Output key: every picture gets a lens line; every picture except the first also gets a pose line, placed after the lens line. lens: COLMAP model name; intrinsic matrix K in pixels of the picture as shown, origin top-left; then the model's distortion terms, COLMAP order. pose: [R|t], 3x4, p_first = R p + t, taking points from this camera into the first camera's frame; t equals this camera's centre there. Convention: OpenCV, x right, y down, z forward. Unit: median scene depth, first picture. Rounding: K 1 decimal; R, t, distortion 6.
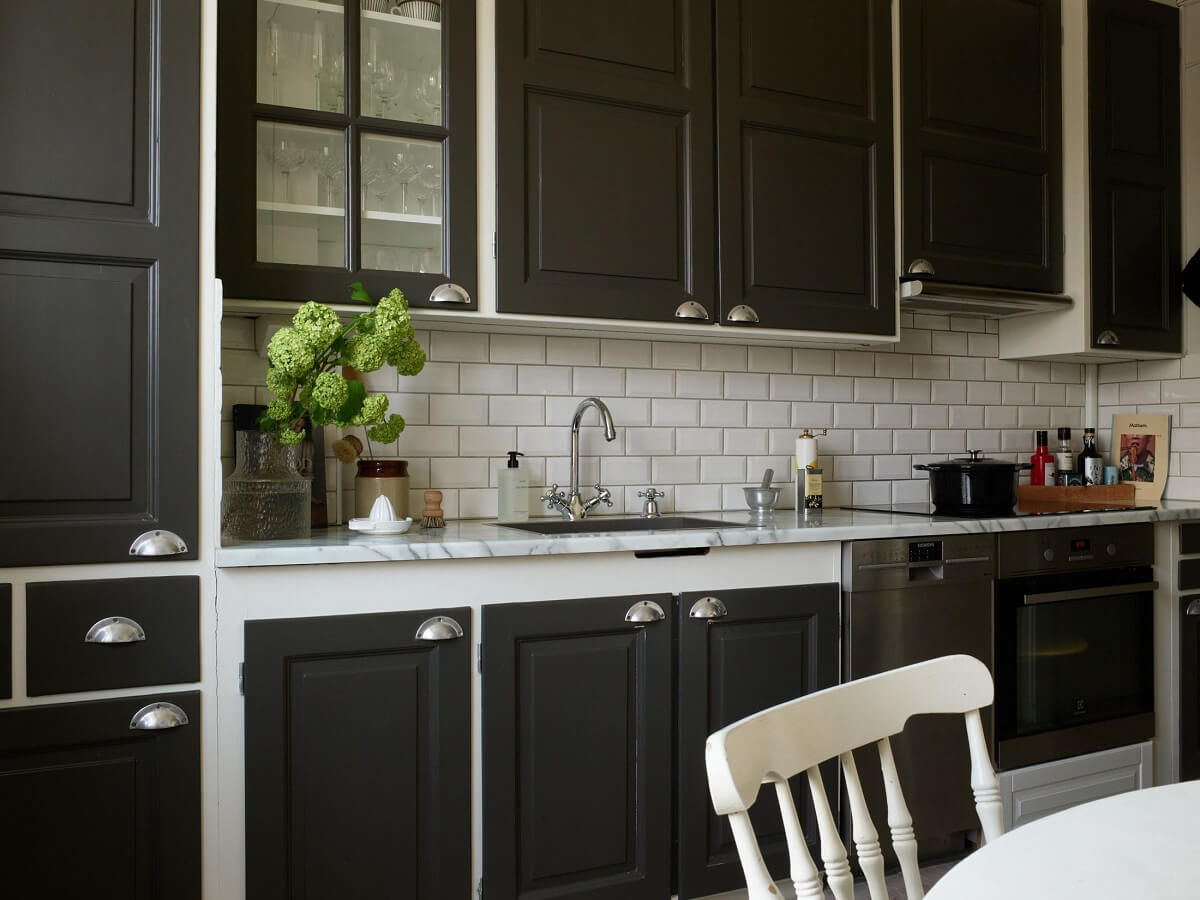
lens RADIAL K [[1061.8, 0, 602.1], [0, 1061.8, 439.3], [0, 0, 1]] dist [-0.070409, 0.070090]
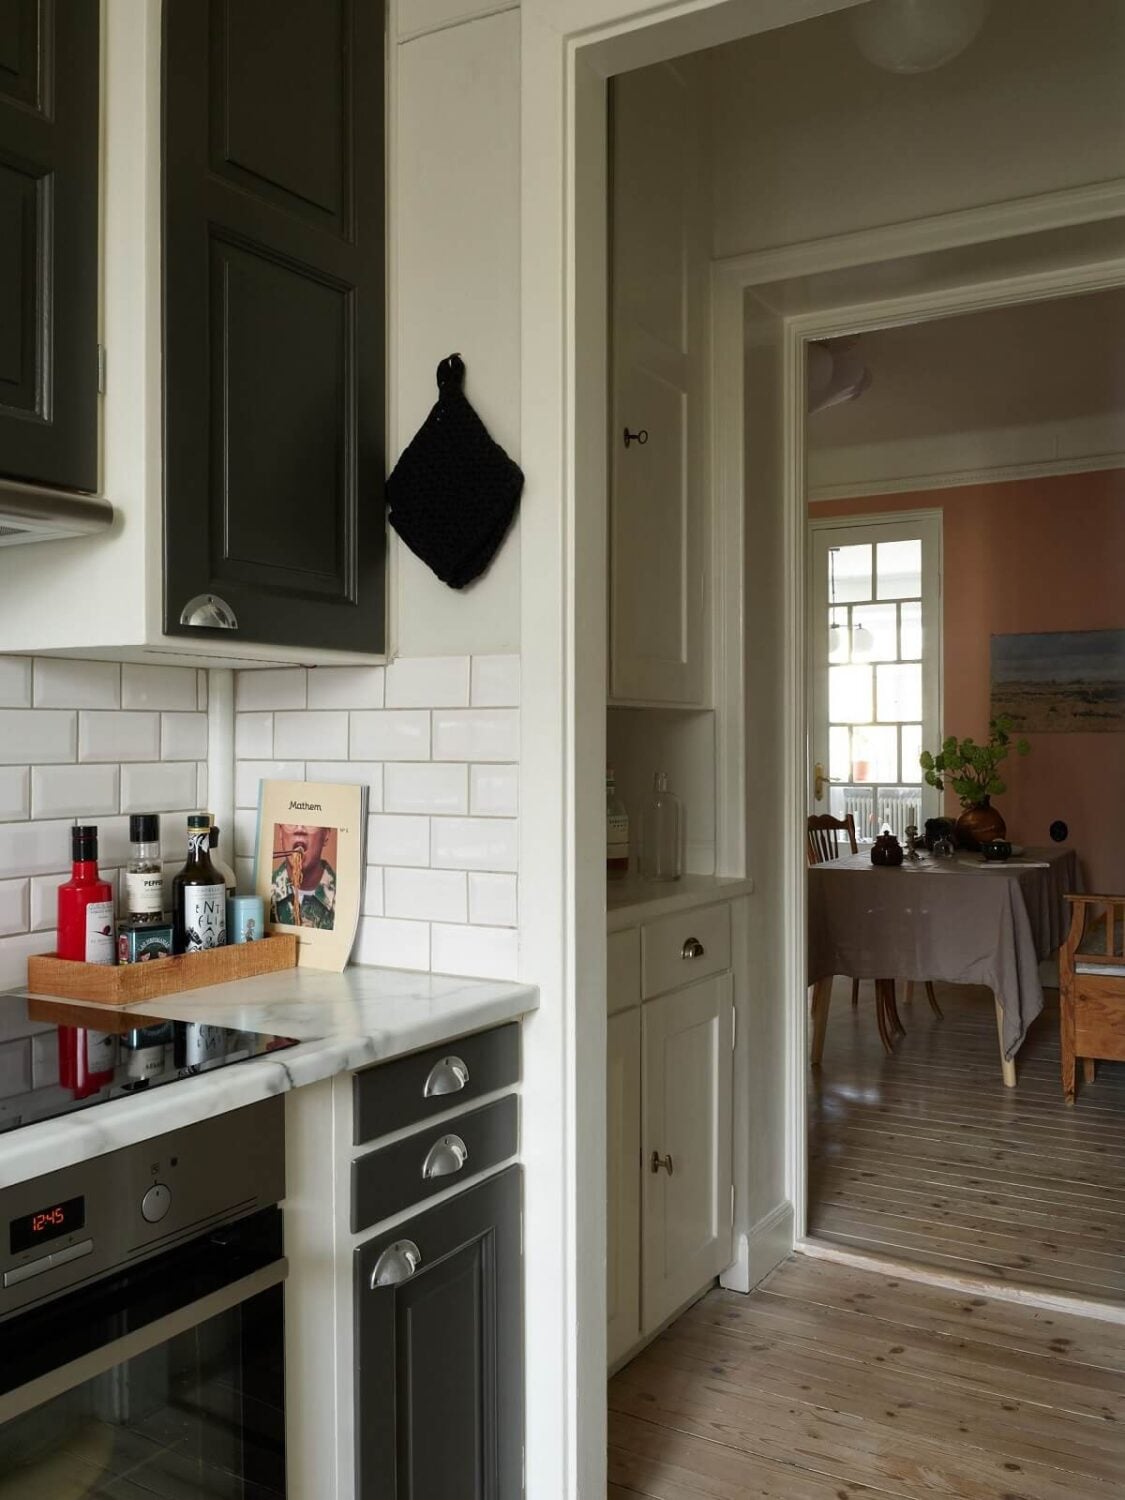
lens RADIAL K [[1327.3, 0, 562.5], [0, 1327.3, 750.0], [0, 0, 1]] dist [-0.070409, 0.070090]
pose [[0.844165, -0.001172, 0.536083, 0.297365], [-0.002467, 0.999979, 0.006072, -0.042532], [-0.536078, -0.006448, 0.844144, 0.449606]]
